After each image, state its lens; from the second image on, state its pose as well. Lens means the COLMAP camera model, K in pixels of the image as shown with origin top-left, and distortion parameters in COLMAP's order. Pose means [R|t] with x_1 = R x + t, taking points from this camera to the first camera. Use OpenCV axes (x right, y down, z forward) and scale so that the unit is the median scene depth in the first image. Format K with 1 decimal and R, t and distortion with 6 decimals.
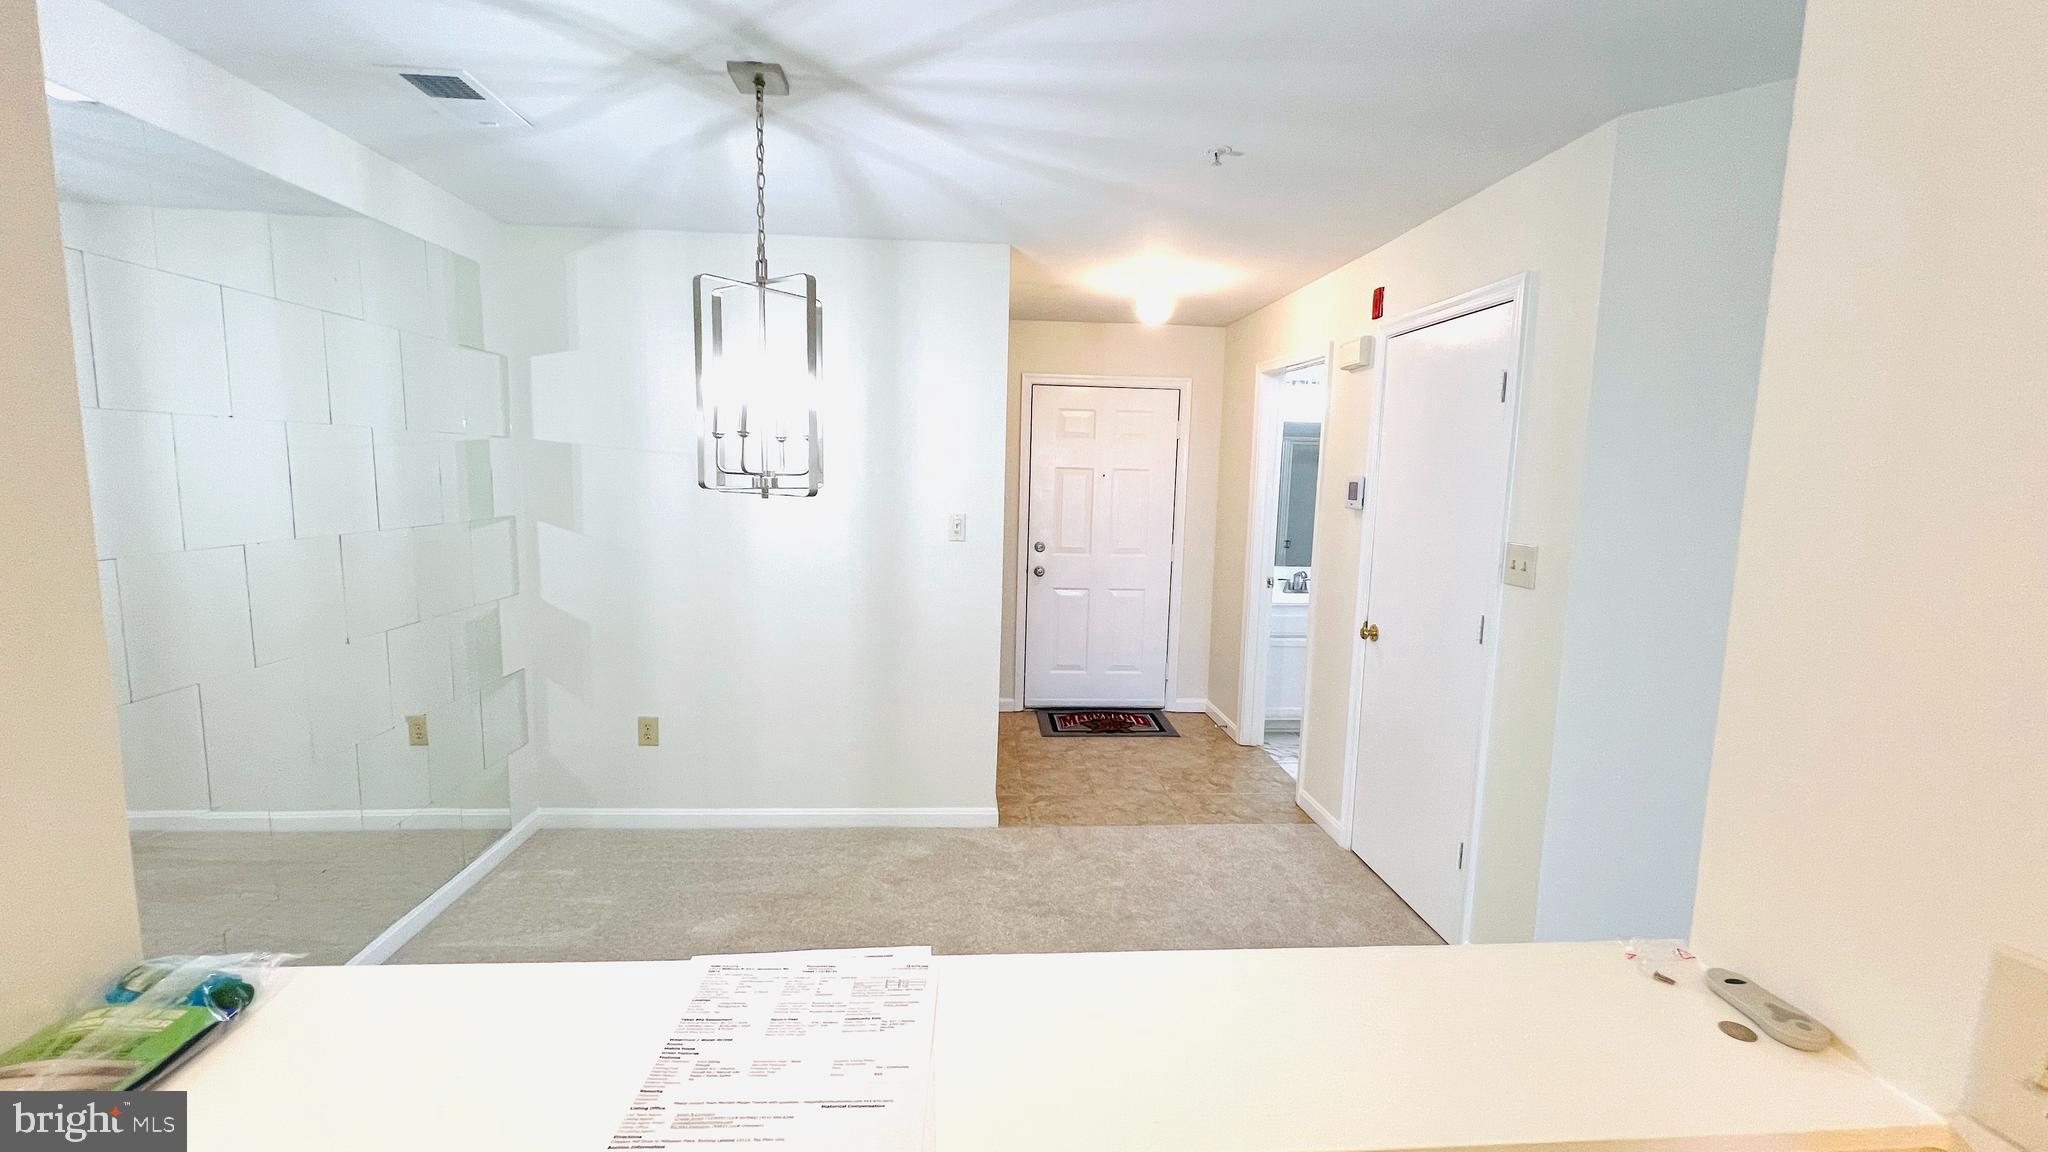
lens RADIAL K [[815.9, 0, 1020.1], [0, 815.9, 567.7], [0, 0, 1]] dist [-0.001804, -0.000075]
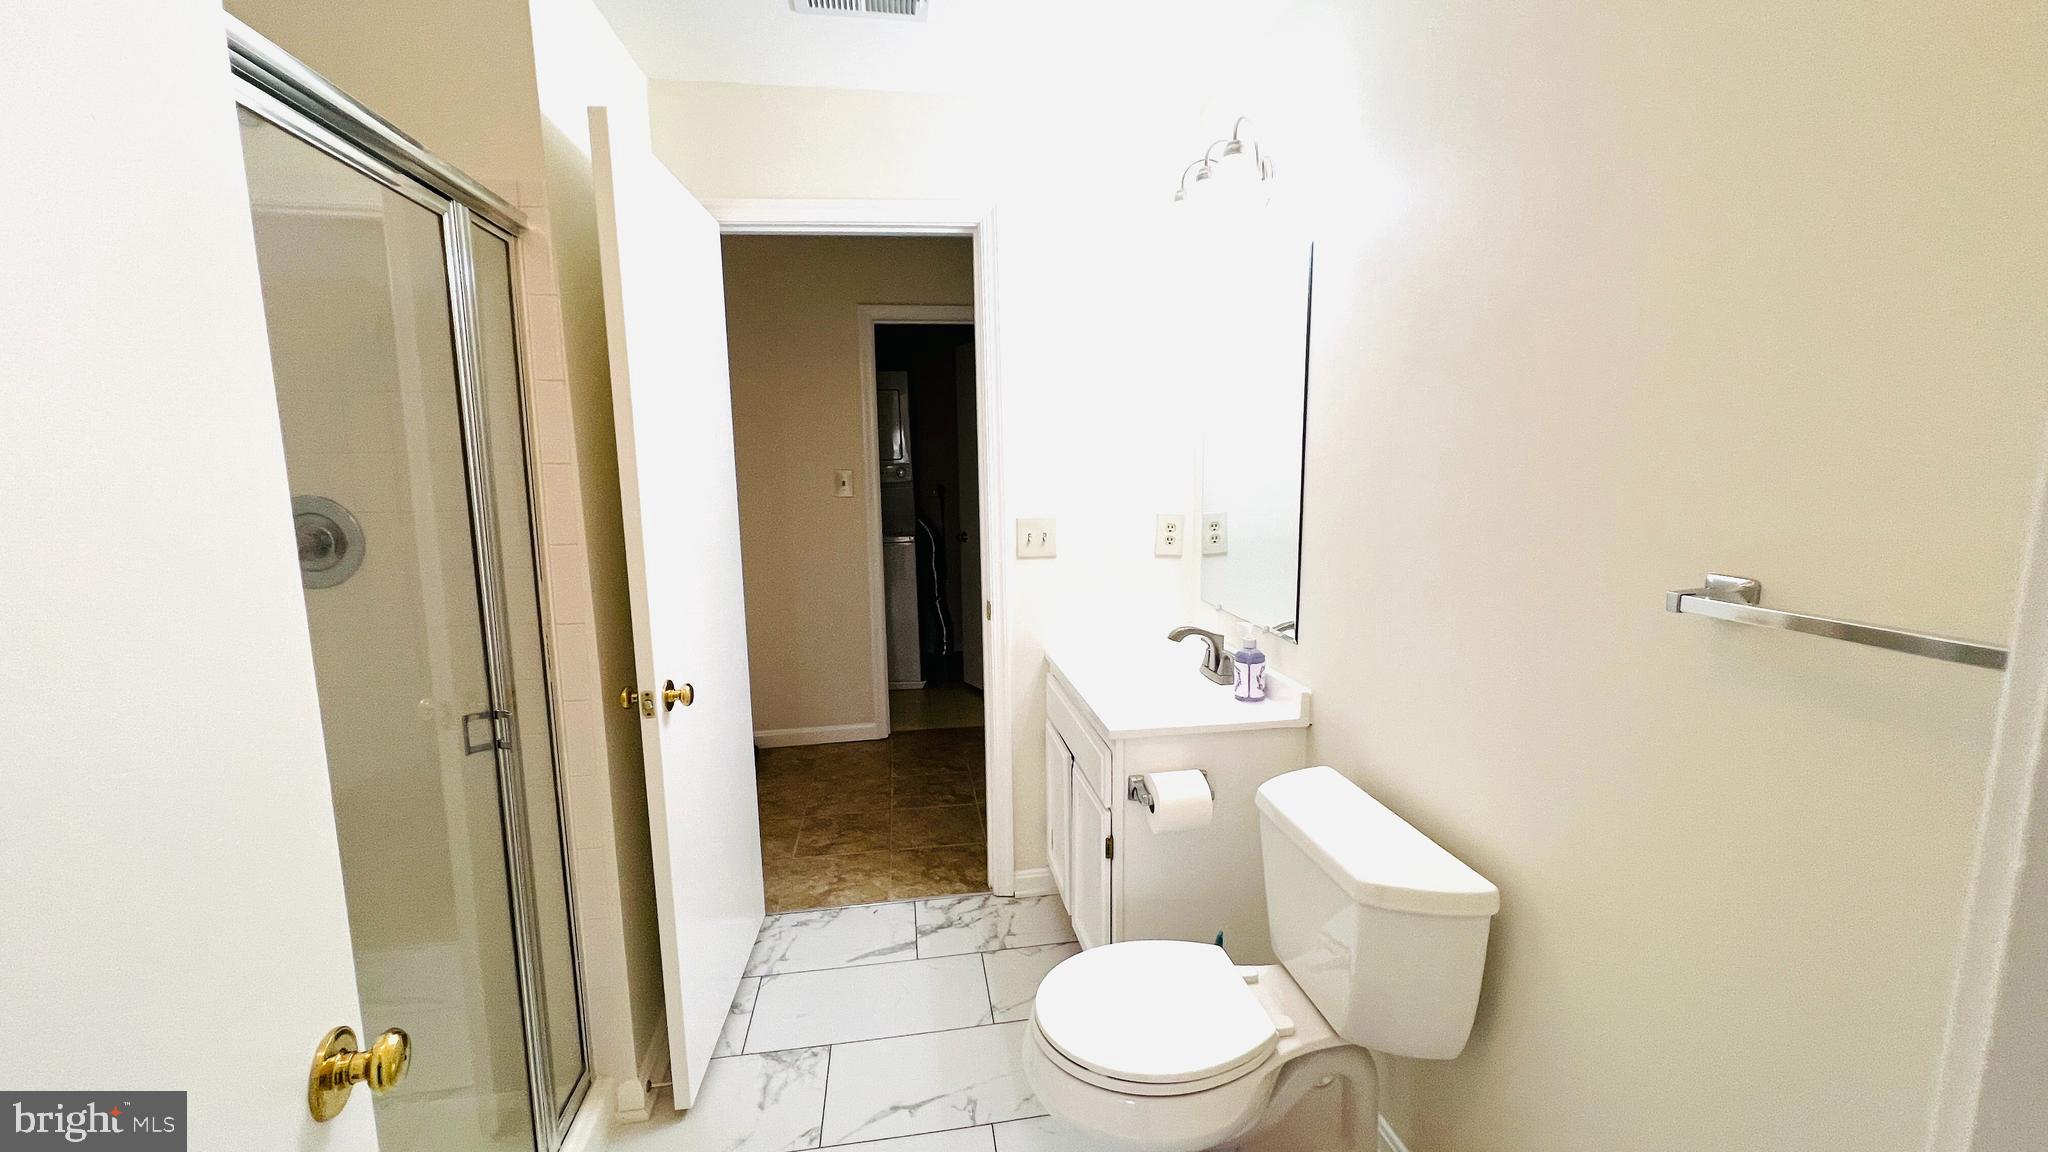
lens RADIAL K [[815.9, 0, 1020.1], [0, 815.9, 567.7], [0, 0, 1]] dist [-0.001804, -0.000075]
pose [[0.085372, 0.114742, -0.989720, 0.924403], [-0.102734, 0.989066, 0.105804, -0.069731], [0.991039, 0.092645, 0.096226, 1.060419]]
